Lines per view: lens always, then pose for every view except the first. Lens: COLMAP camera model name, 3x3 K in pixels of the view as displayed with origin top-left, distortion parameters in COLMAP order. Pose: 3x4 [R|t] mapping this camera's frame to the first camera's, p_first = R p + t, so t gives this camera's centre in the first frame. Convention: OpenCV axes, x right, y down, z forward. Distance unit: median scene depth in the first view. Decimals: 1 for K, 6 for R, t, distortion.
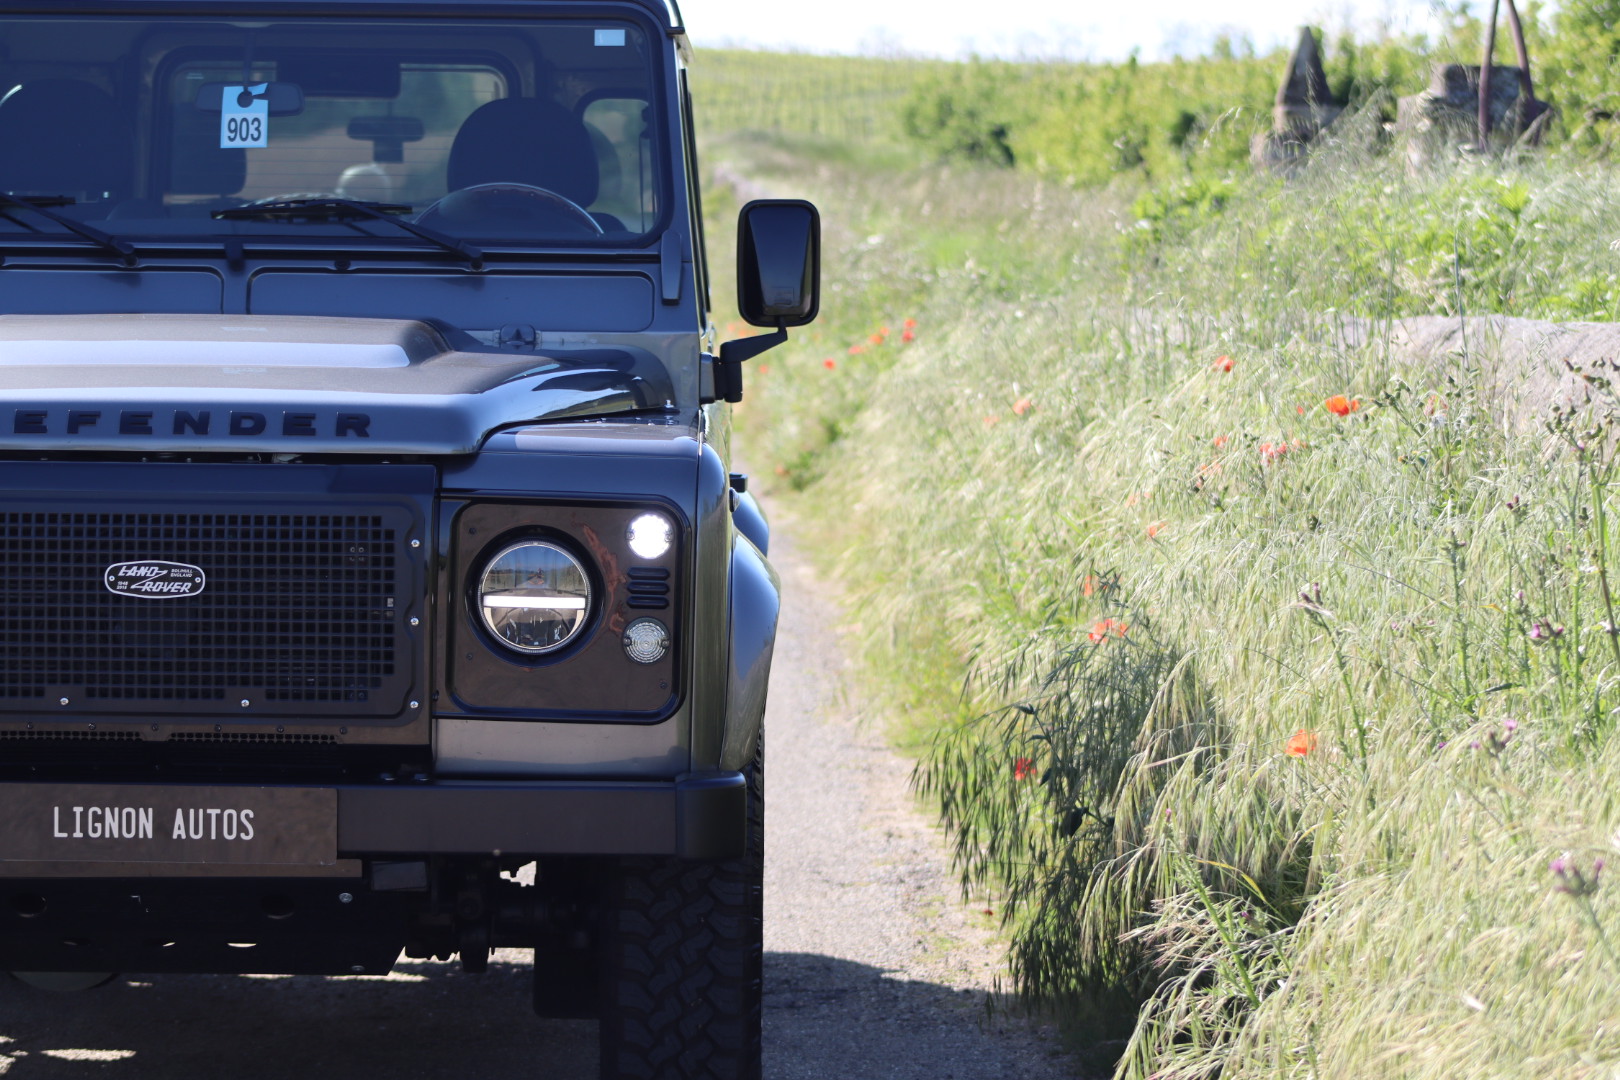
lens RADIAL K [[5789.3, 0, 815.8], [0, 5789.3, 548.0], [0, 0, 1]] dist [-0.056082, 0.000000]
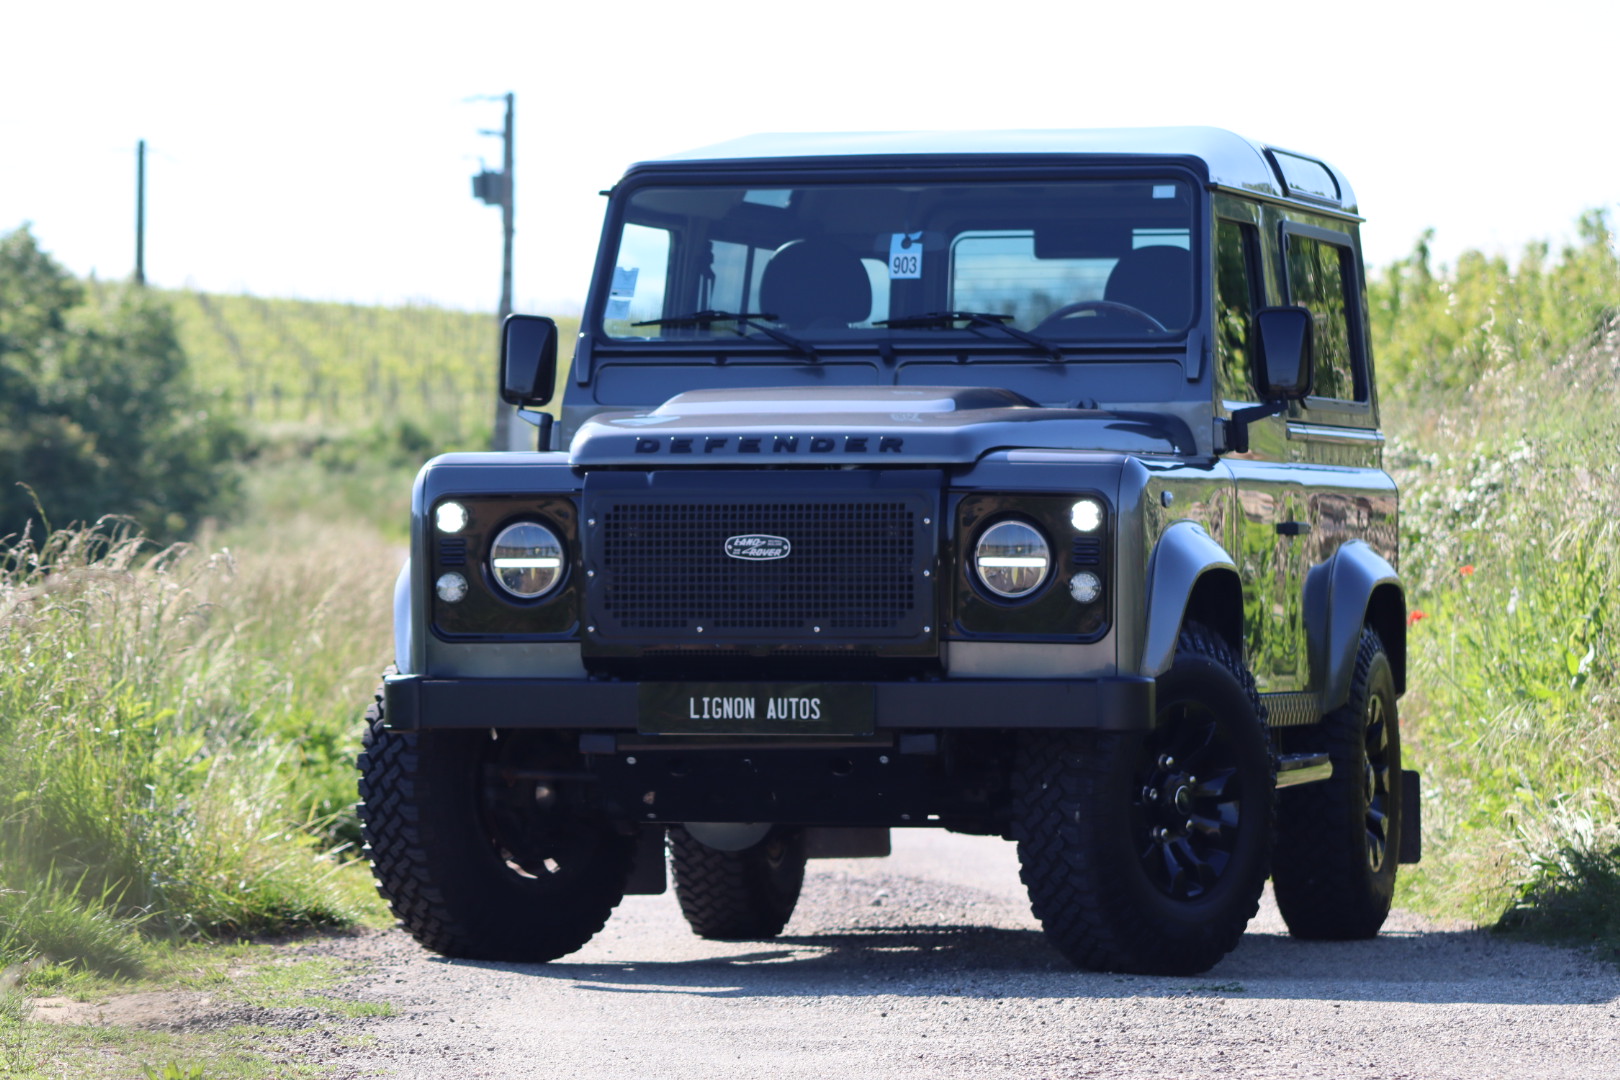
lens RADIAL K [[8641.8, 0, 815.8], [0, 8641.8, 544.9], [0, 0, 1]] dist [0.816965, 0.000000]
pose [[0.971899, -0.013872, -0.234990, 0.425447], [-0.001391, 0.997906, -0.064663, 0.149013], [0.235395, 0.063173, 0.969844, -1.167681]]
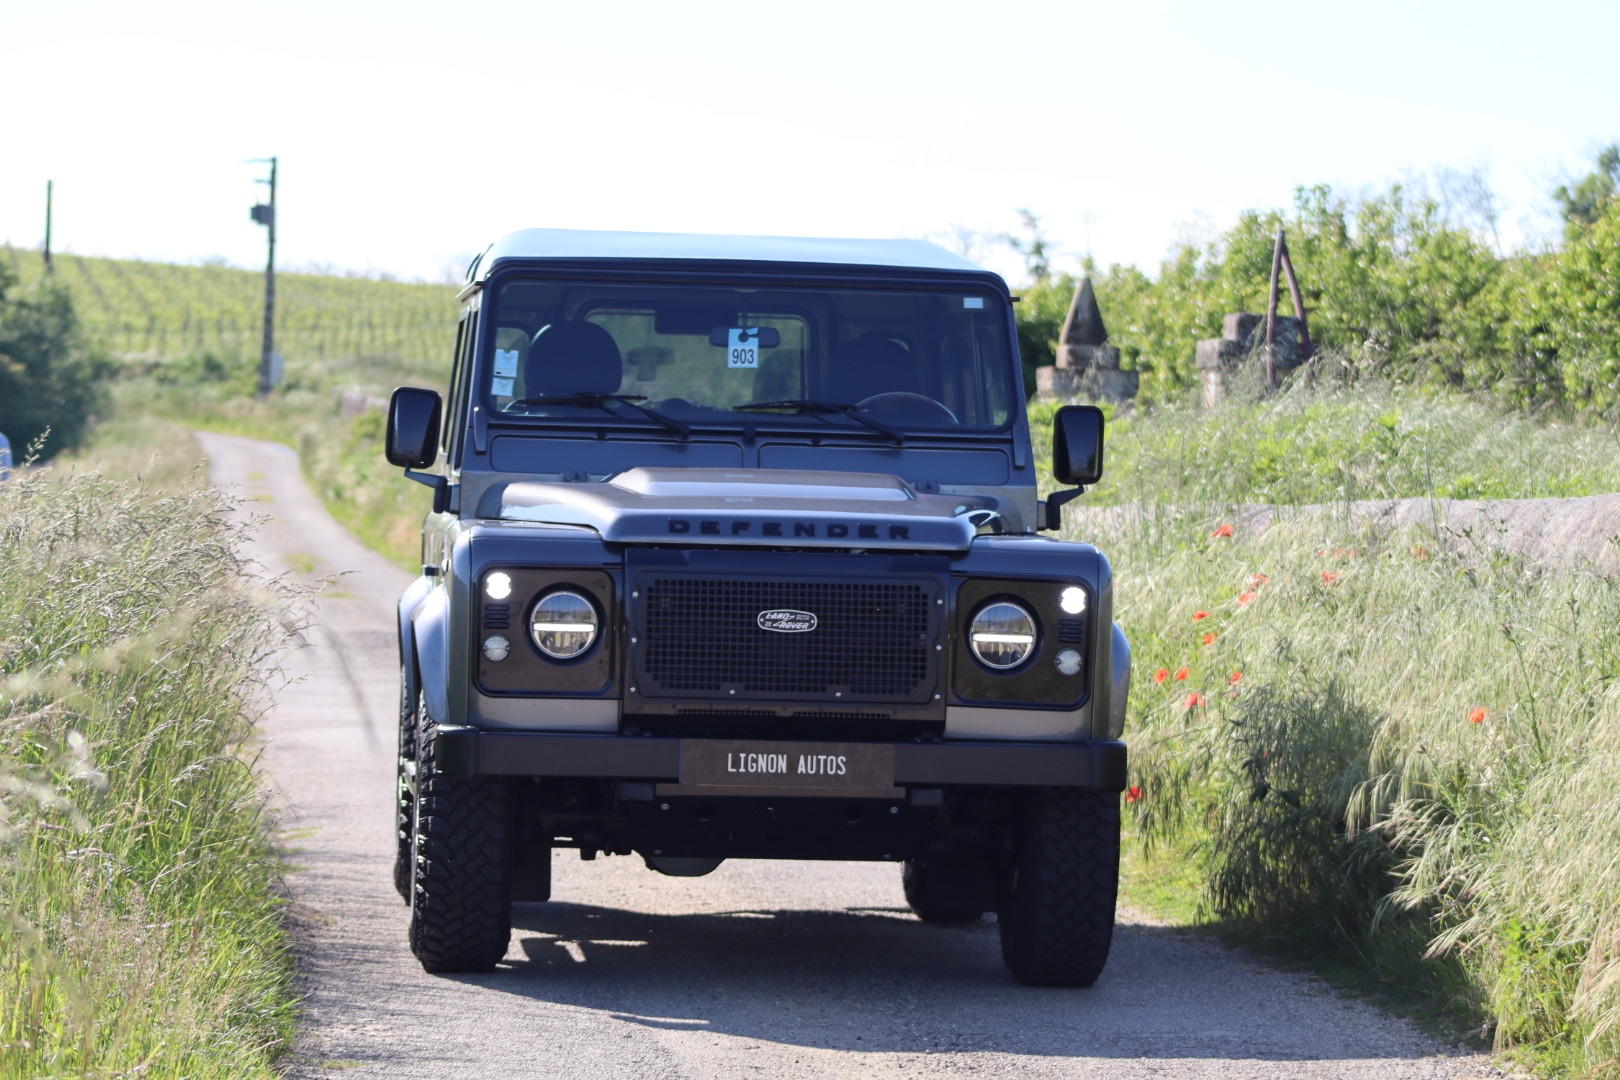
lens RADIAL K [[5789.3, 0, 807.7], [0, 5789.3, 540.8], [0, 0, 1]] dist [-0.056082, 0.000000]
pose [[0.997082, 0.014103, 0.075022, -0.234307], [-0.011032, 0.999090, -0.041202, 0.051524], [-0.075534, 0.040254, 0.996330, -0.689204]]
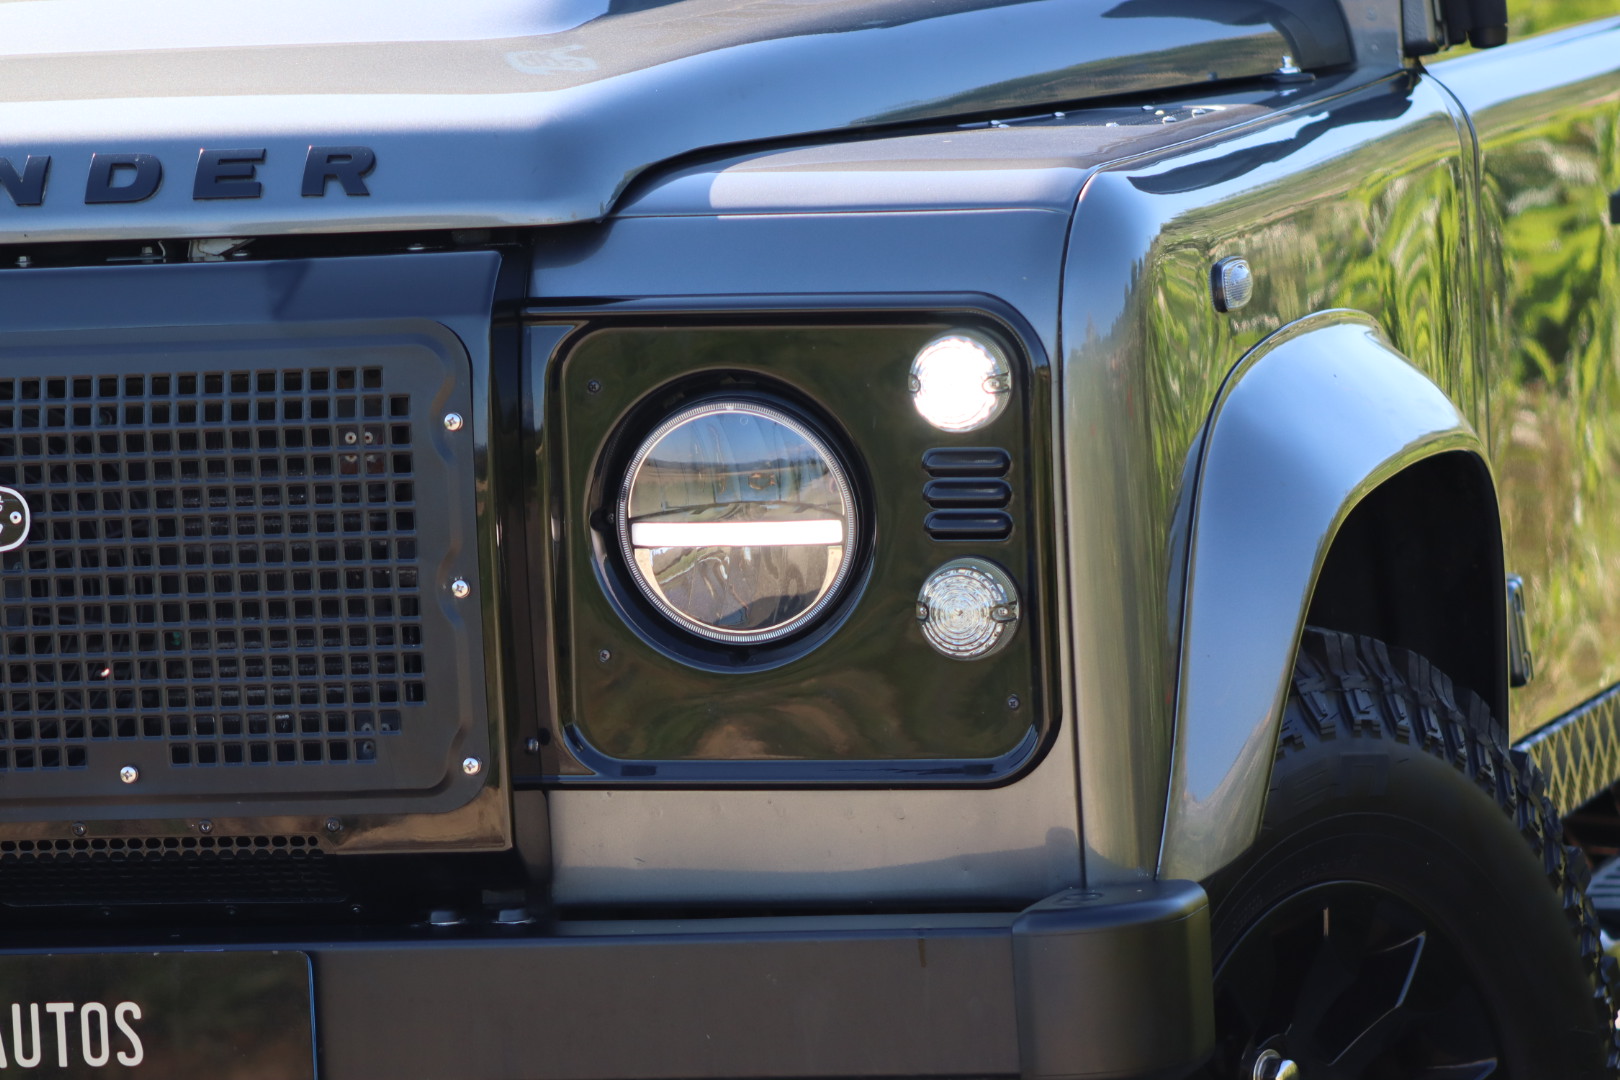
lens RADIAL K [[9989.0, 0, 810.0], [0, 9989.0, 539.6], [0, 0, 1]] dist [0.810262, 0.000000]
pose [[0.959915, -0.037571, -0.277760, 0.181427], [0.047394, 0.998463, 0.028732, -0.013054], [0.276254, -0.040745, 0.960221, 0.229770]]
